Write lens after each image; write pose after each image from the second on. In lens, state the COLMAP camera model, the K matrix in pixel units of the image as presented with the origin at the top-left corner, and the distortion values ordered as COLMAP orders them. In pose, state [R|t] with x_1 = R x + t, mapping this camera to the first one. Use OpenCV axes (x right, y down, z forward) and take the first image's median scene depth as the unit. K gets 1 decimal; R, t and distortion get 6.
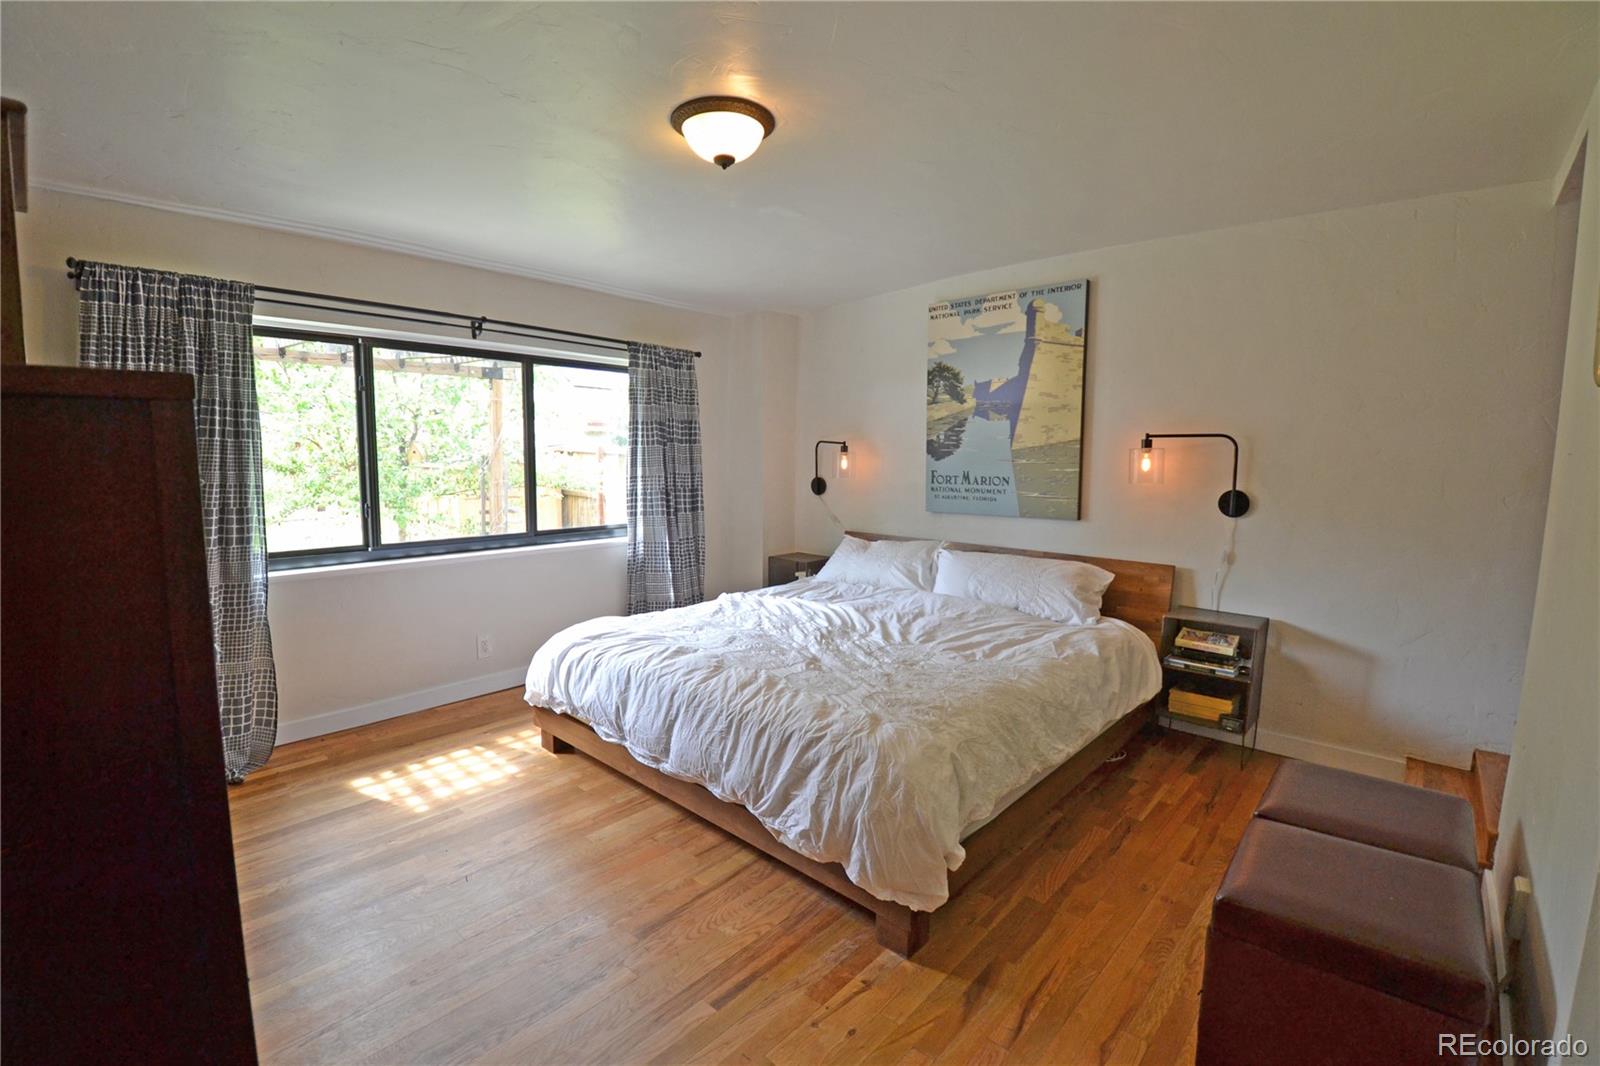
lens RADIAL K [[717.0, 0, 798.1], [0, 717.0, 528.7], [0, 0, 1]] dist [0.011690, -0.025422]
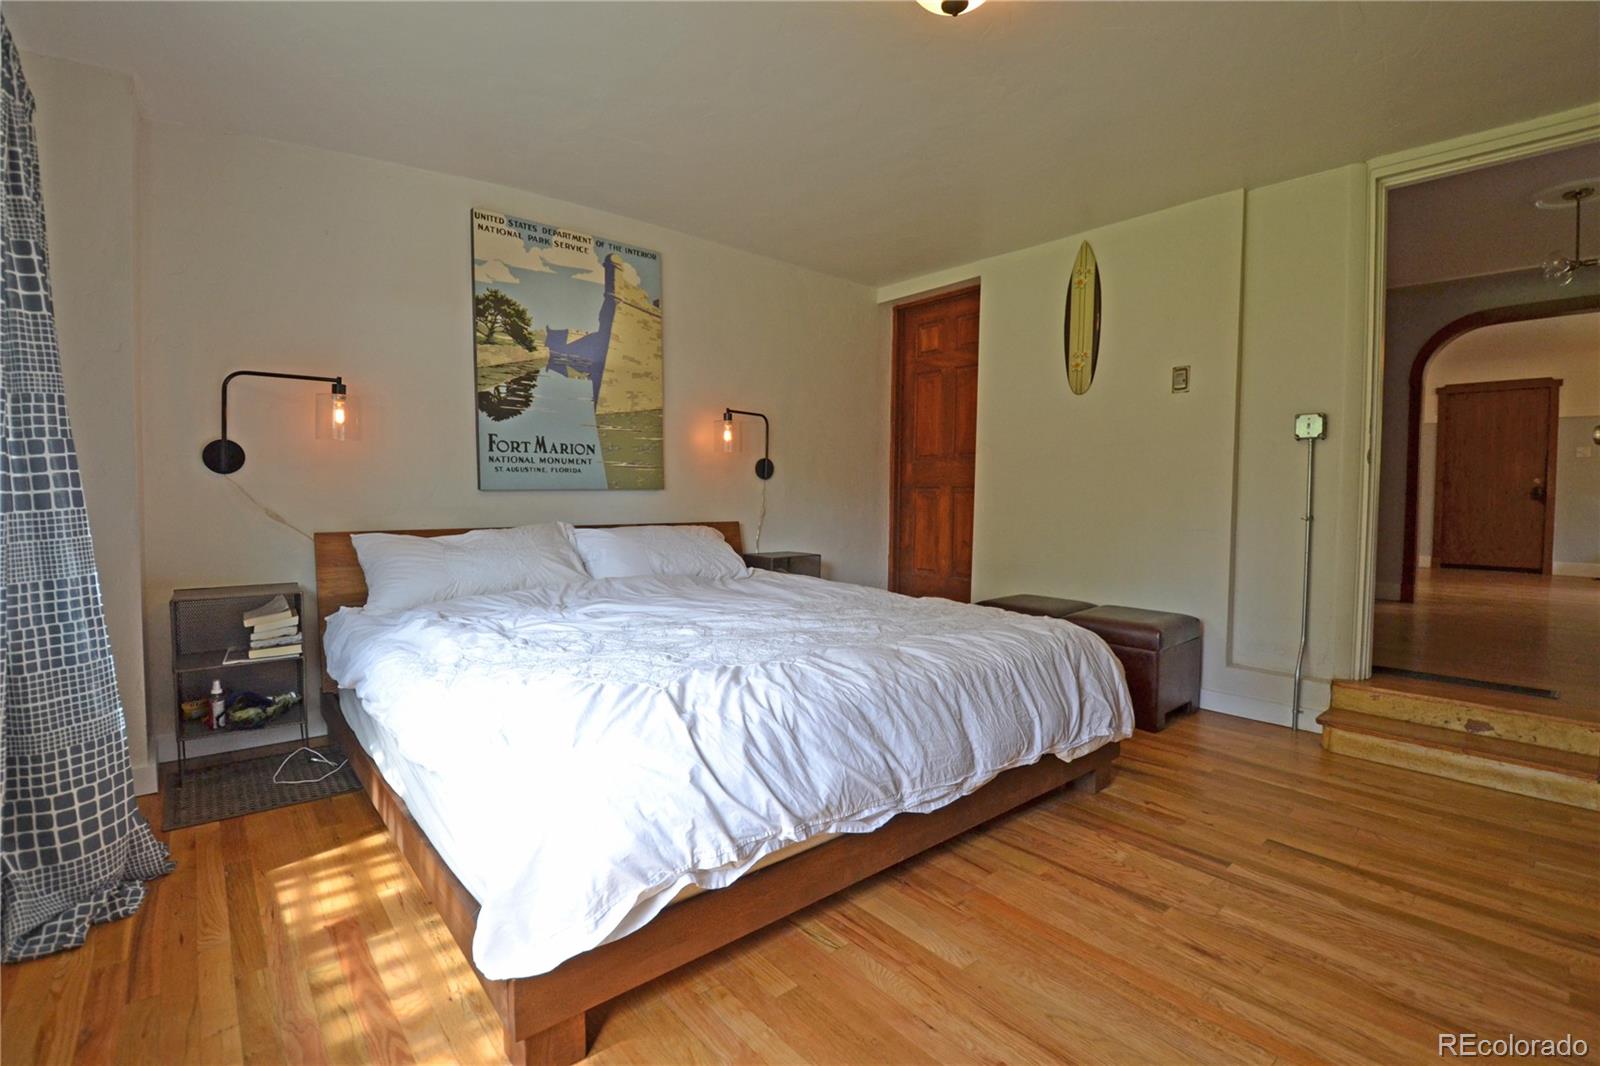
lens RADIAL K [[717.0, 0, 798.1], [0, 717.0, 528.7], [0, 0, 1]] dist [0.011690, -0.025422]
pose [[0.123868, -0.055195, 0.990762, -0.554625], [0.101911, 0.993880, 0.042627, 0.018564], [-0.987052, 0.095690, 0.128735, 0.646556]]
